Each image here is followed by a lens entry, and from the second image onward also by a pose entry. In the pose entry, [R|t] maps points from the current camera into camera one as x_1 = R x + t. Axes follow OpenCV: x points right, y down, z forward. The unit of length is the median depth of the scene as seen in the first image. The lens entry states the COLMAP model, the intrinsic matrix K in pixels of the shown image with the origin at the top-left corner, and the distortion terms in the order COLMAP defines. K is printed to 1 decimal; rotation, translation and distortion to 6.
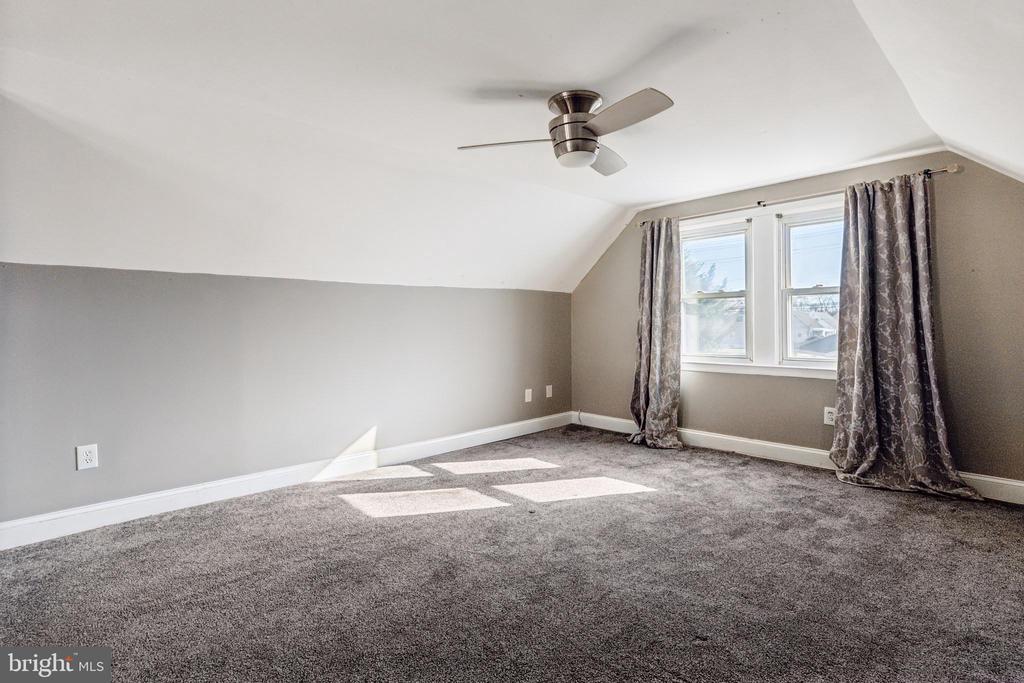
lens RADIAL K [[485.4, 0, 530.7], [0, 485.4, 331.0], [0, 0, 1]] dist [-0.000255, 0.000425]
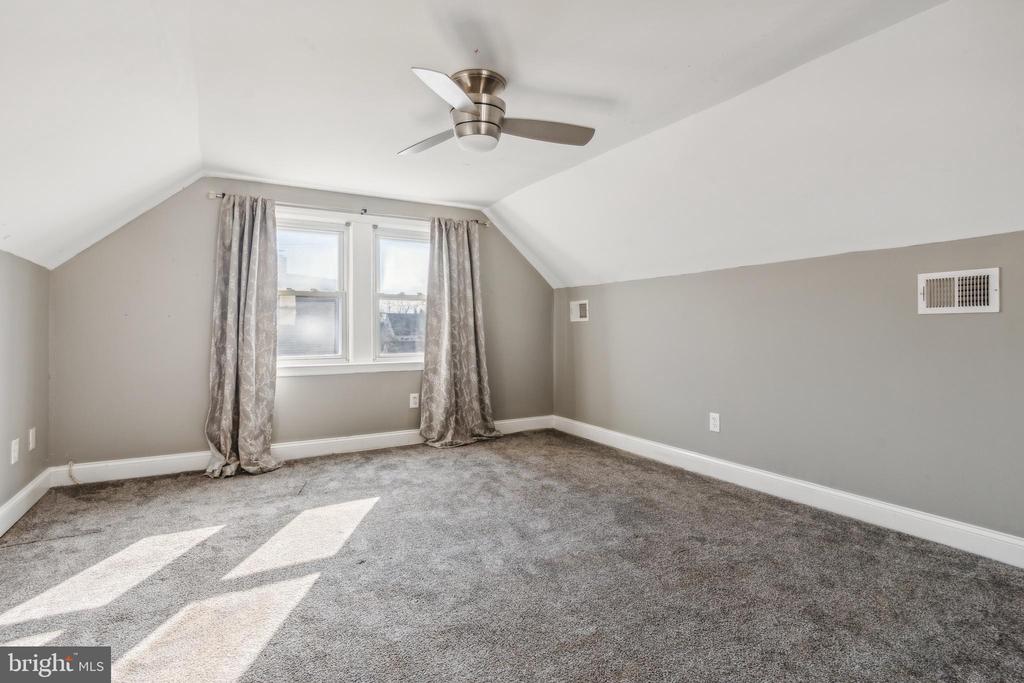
lens RADIAL K [[485.4, 0, 530.7], [0, 485.4, 331.0], [0, 0, 1]] dist [-0.000255, 0.000425]
pose [[0.276774, 0.005886, 0.960917, -0.445014], [0.017037, 0.999794, -0.011031, 0.018029], [-0.960784, 0.019425, 0.276617, 0.356875]]
